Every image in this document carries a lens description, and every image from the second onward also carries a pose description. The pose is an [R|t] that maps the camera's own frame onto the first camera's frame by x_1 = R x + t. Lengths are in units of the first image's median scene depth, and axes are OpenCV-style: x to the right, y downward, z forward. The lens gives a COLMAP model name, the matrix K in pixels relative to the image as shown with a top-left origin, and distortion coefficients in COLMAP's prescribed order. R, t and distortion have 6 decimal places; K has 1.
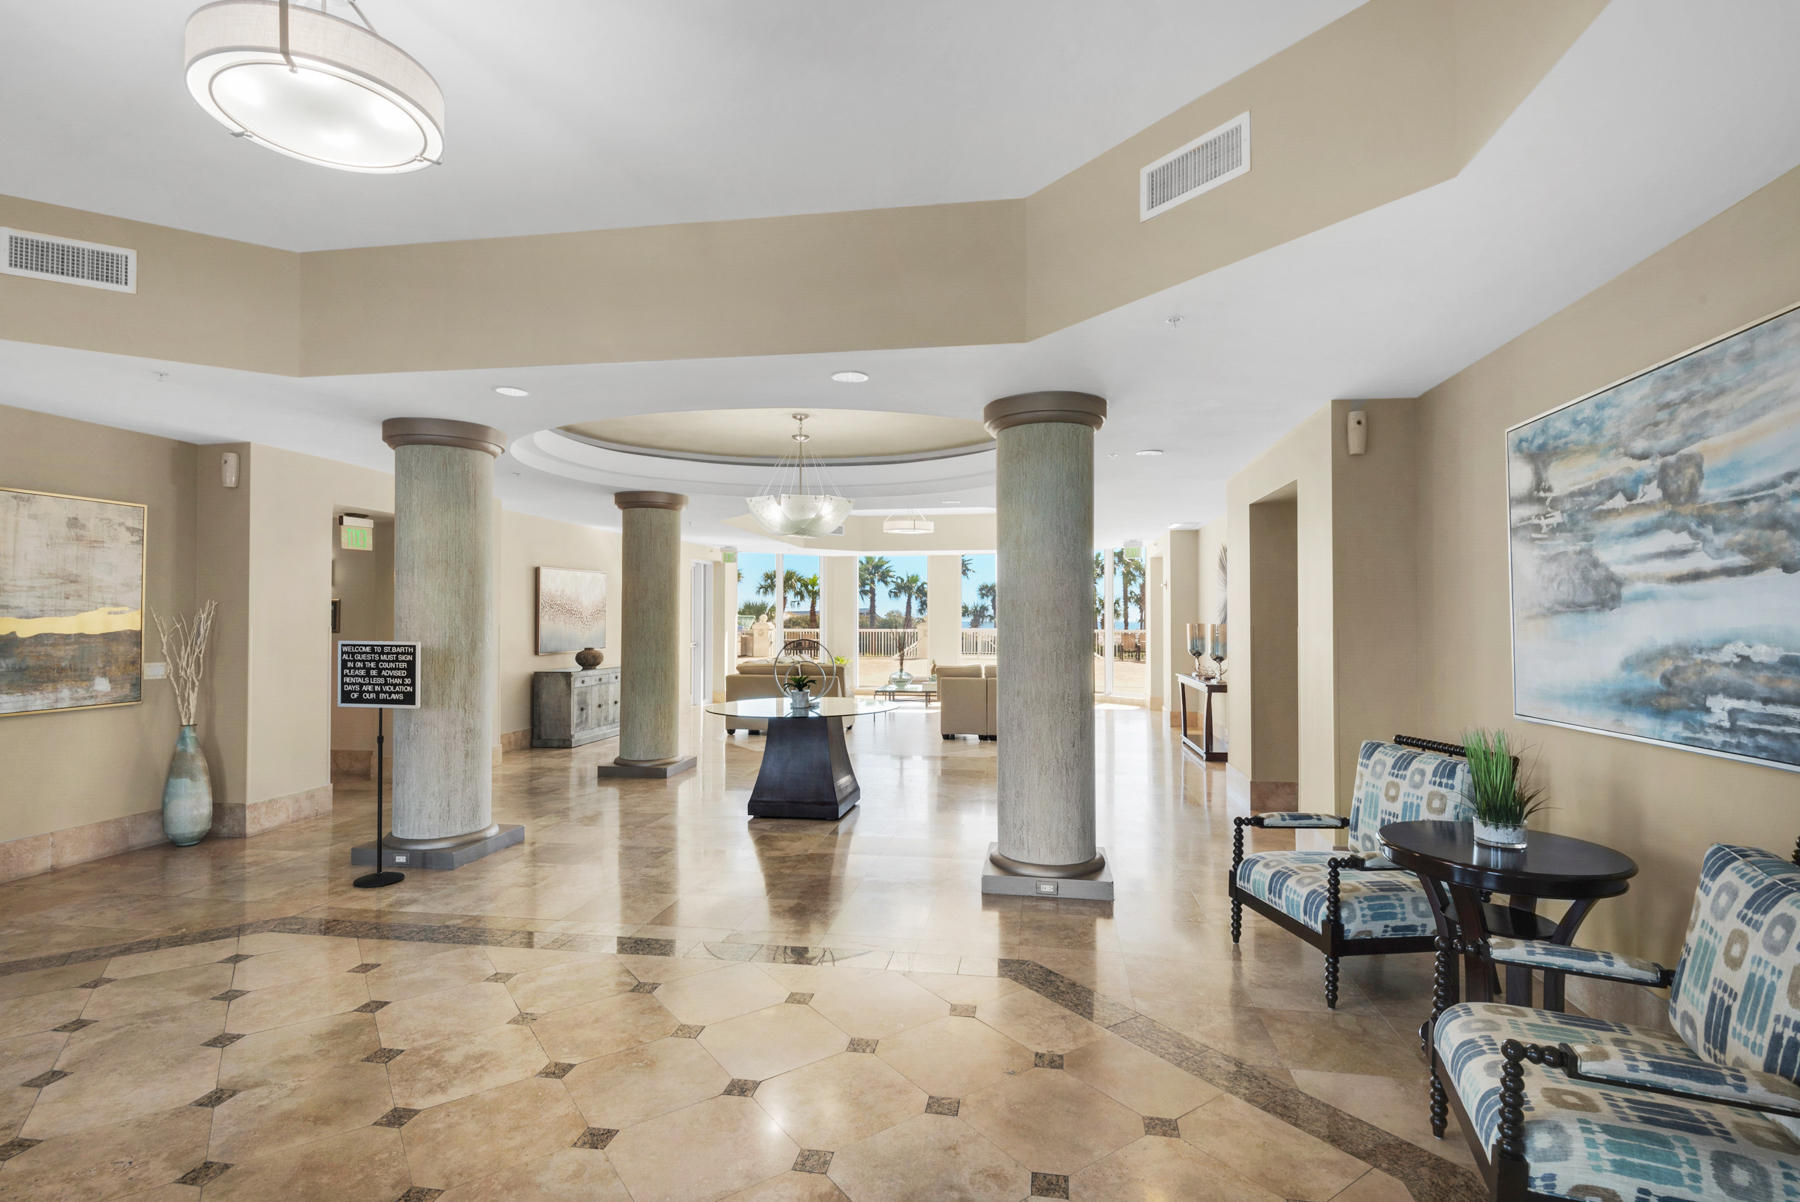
lens RADIAL K [[887.1, 0, 901.1], [0, 887.1, 606.4], [0, 0, 1]] dist [0.000195, -0.000005]
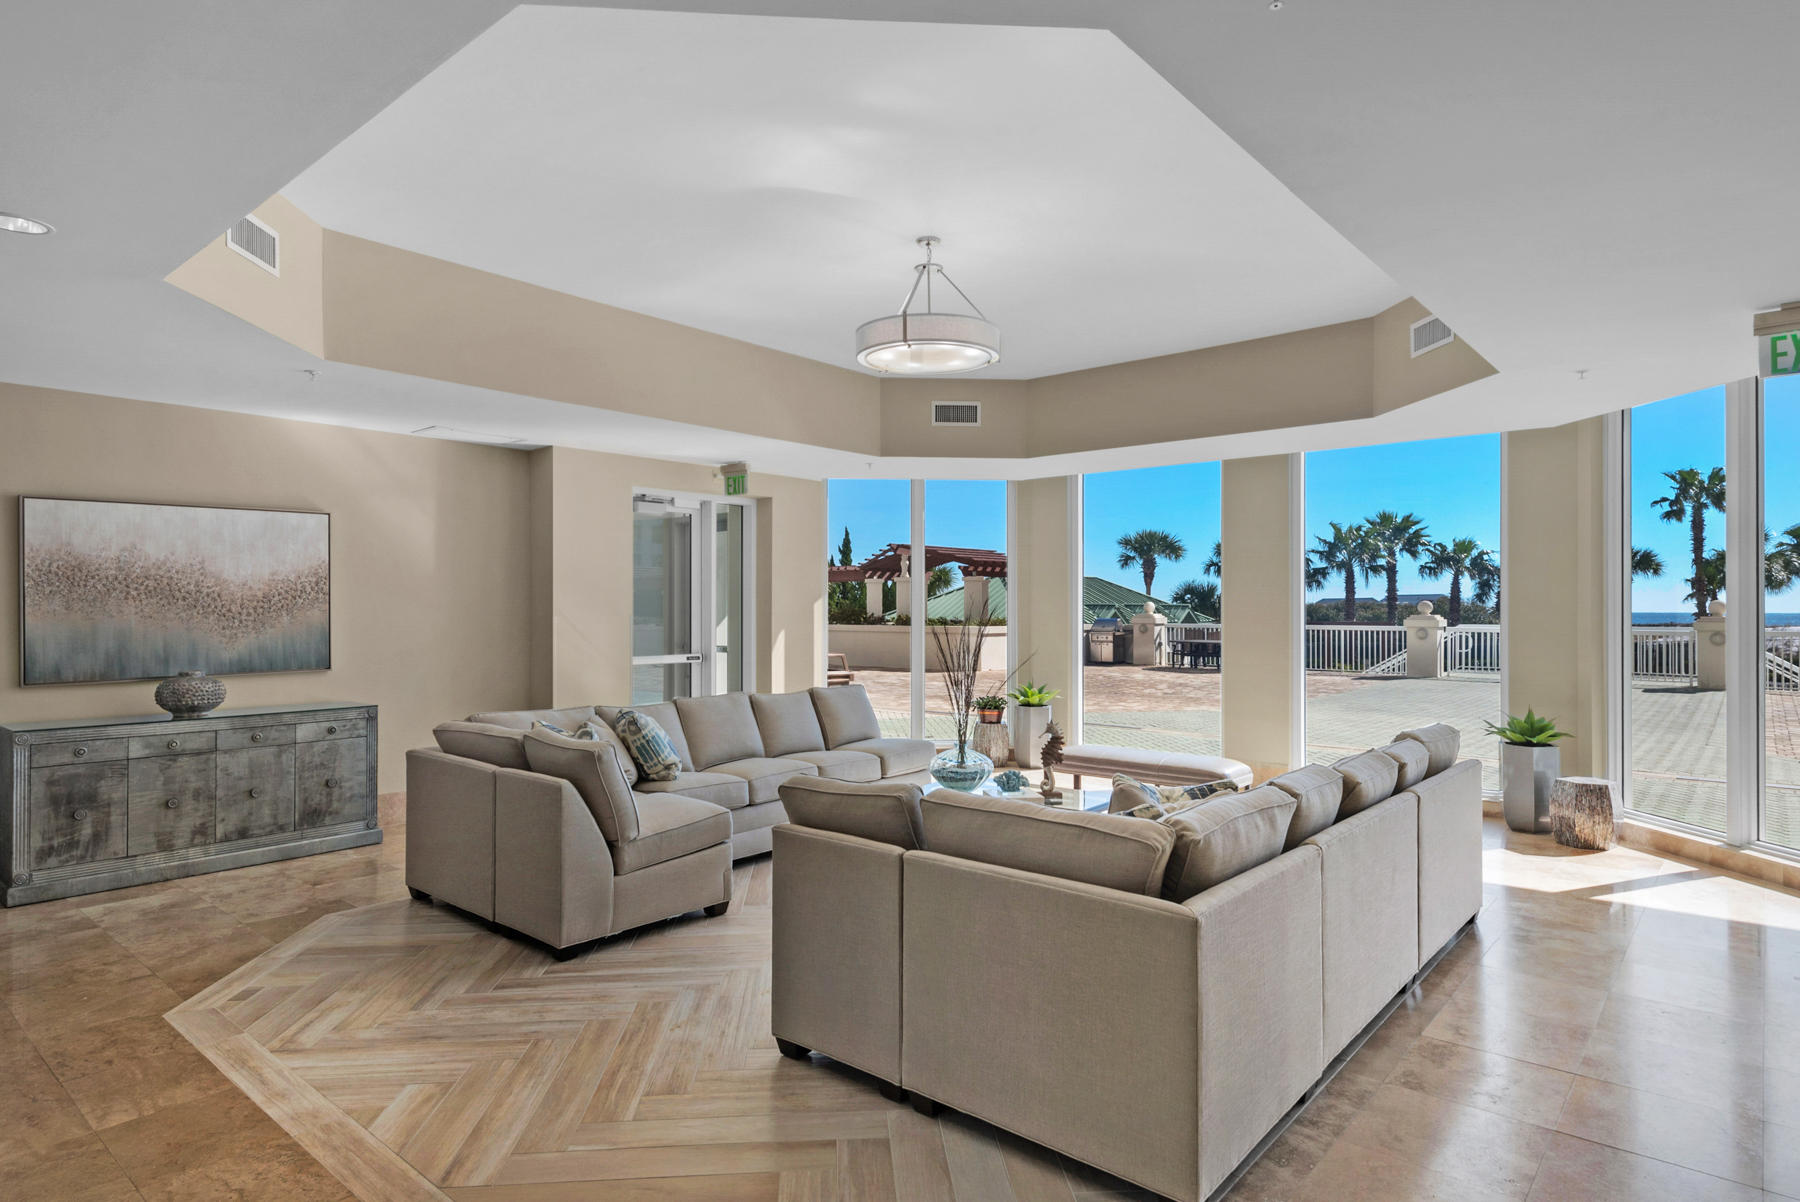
lens RADIAL K [[1006.8, 0, 899.0], [0, 1006.8, 600.0], [0, 0, 1]] dist [0.002882, -0.000823]
pose [[0.848551, -0.003359, -0.529103, 0.238307], [0.006520, 0.999970, 0.004110, 0.009877], [0.529074, -0.006937, 0.848548, 0.757431]]
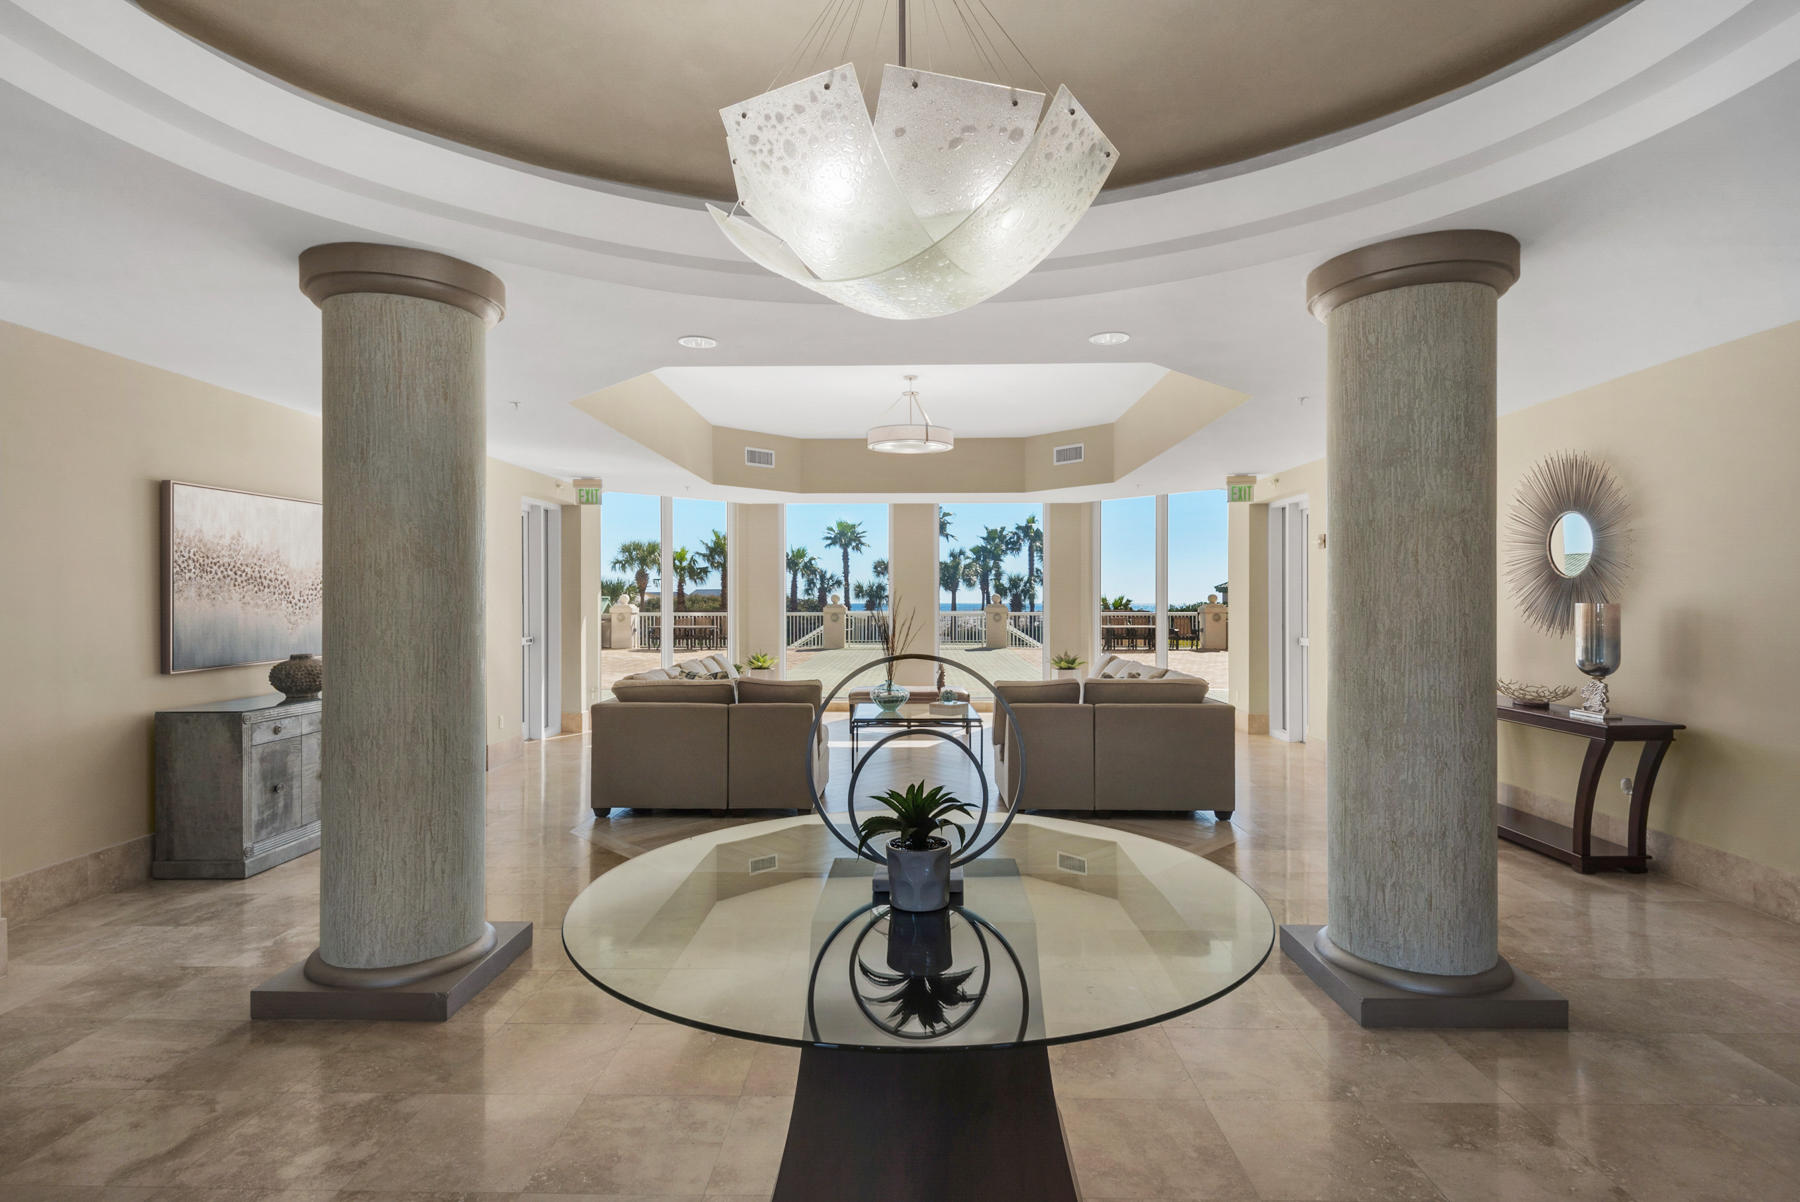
lens RADIAL K [[933.7, 0, 897.6], [0, 933.7, 599.7], [0, 0, 1]] dist [-0.003264, -0.000296]
pose [[0.989622, -0.001307, 0.143686, -0.101557], [-0.000525, 0.999919, 0.012712, 0.009766], [-0.143691, -0.012655, 0.989542, 0.449130]]
